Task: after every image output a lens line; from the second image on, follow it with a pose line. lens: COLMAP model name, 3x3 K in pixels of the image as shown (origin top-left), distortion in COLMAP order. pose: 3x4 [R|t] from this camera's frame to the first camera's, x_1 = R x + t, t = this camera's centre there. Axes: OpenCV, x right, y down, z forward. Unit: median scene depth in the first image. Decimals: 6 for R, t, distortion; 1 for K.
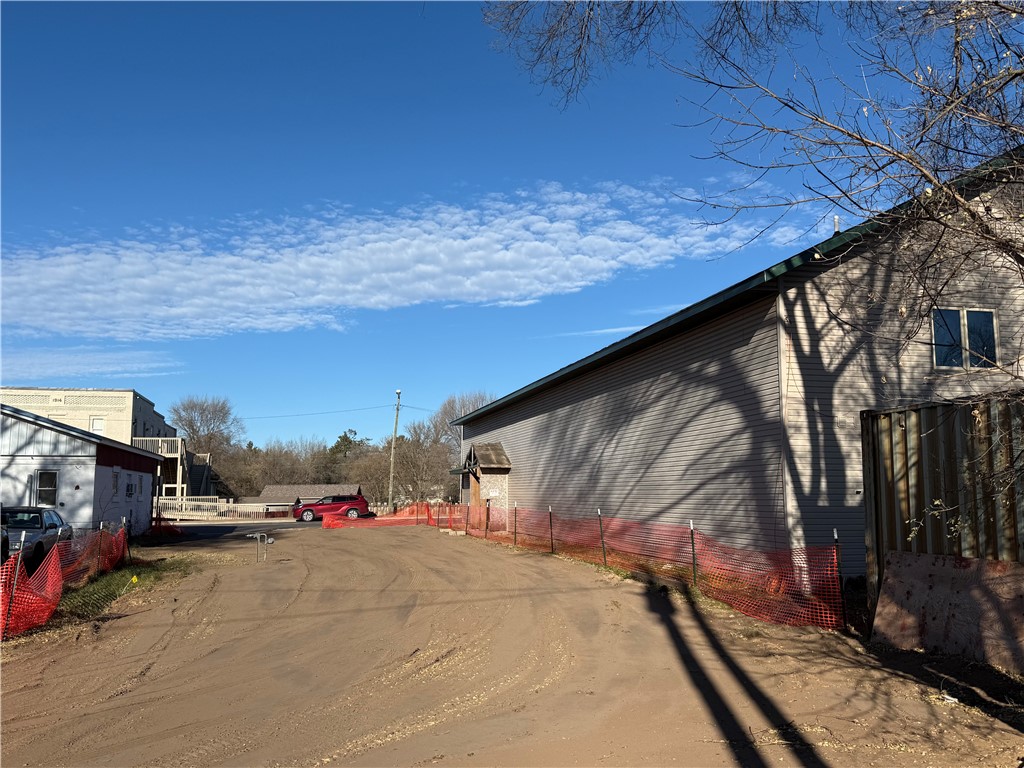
lens RADIAL K [[892.6, 0, 511.9], [0, 892.6, 388.9], [0, 0, 1]] dist [0.005459, -0.030159]
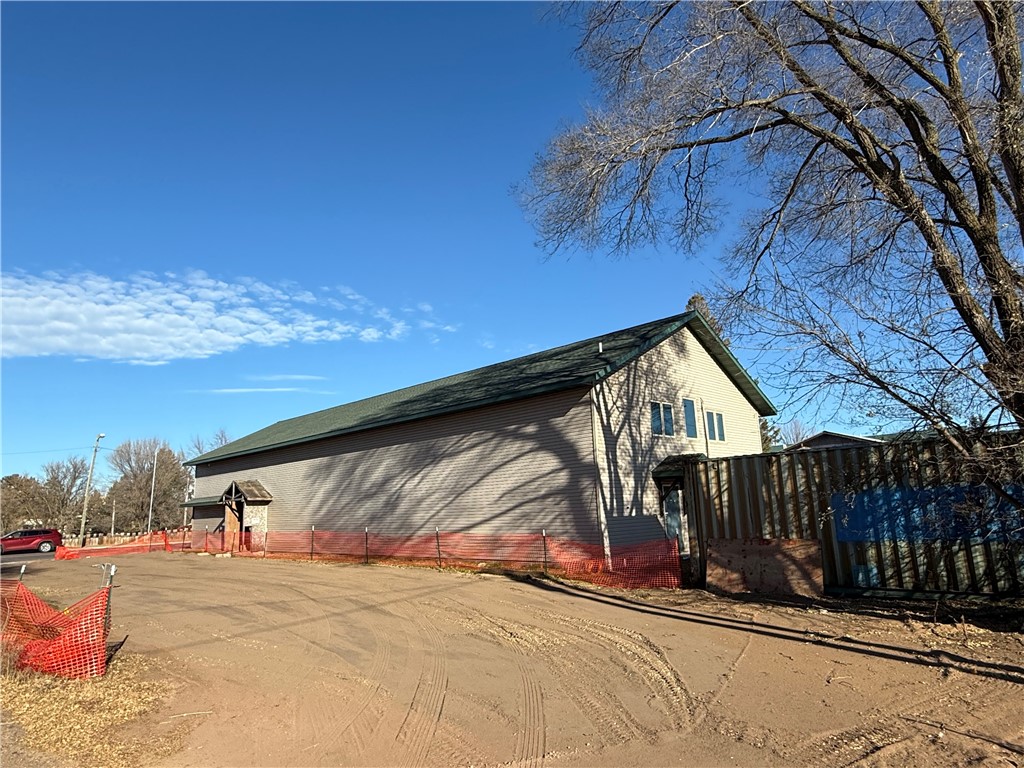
lens RADIAL K [[646.7, 0, 511.8], [0, 646.7, 378.1], [0, 0, 1]] dist [0.004226, -0.005285]
pose [[0.845871, 0.080948, 0.527210, -0.303026], [-0.030098, 0.994086, -0.104342, 0.004165], [-0.532538, 0.072392, 0.843305, 0.044815]]
